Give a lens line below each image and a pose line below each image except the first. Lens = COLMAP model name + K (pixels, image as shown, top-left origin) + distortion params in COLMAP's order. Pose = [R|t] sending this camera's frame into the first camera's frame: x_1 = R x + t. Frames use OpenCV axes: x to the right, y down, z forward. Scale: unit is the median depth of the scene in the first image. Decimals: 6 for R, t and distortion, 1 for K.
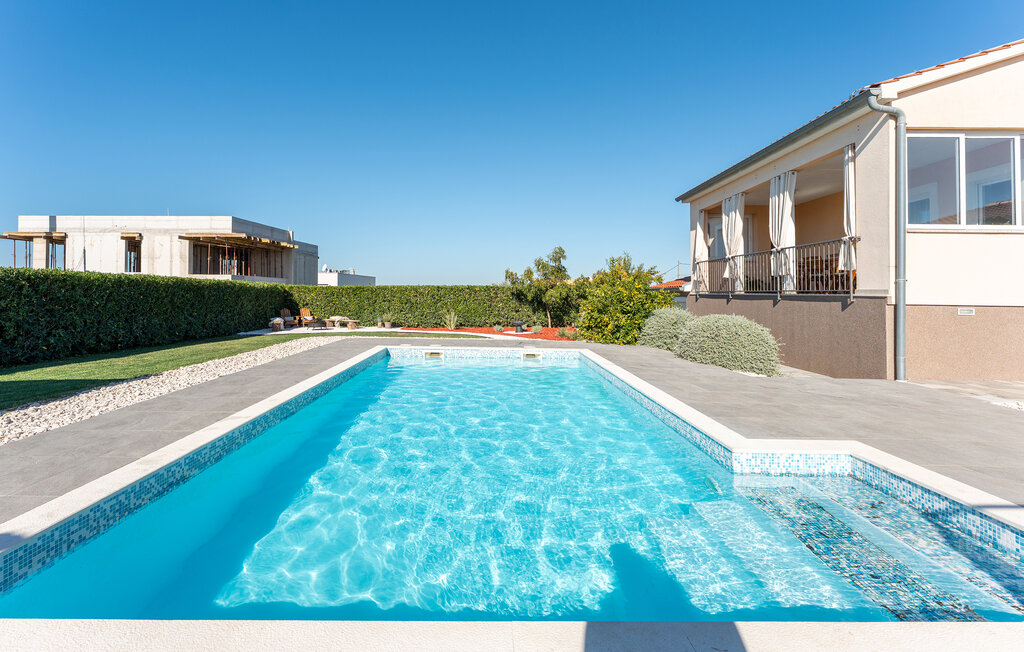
lens RADIAL K [[453.5, 0, 492.2], [0, 453.5, 283.8], [0, 0, 1]] dist [-0.001440, -0.001162]
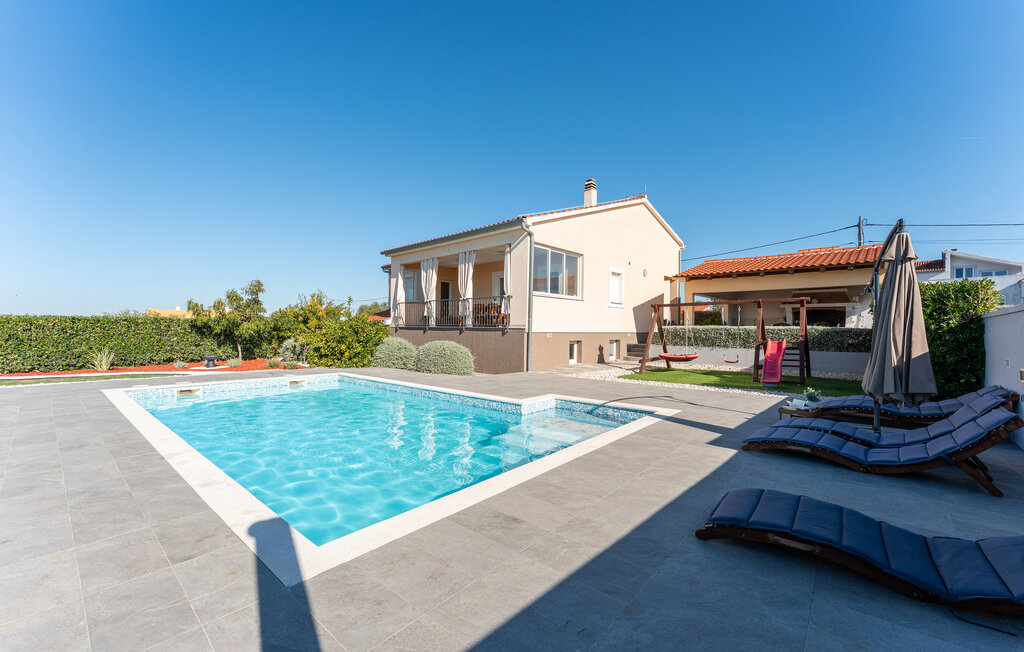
lens RADIAL K [[409.4, 0, 511.6], [0, 409.4, 328.7], [0, 0, 1]] dist [-0.001852, -0.000308]
pose [[0.651437, -0.005766, 0.758681, -0.290771], [-0.016581, 0.999624, 0.021834, -0.004129], [-0.758522, -0.026803, 0.651097, -0.050564]]
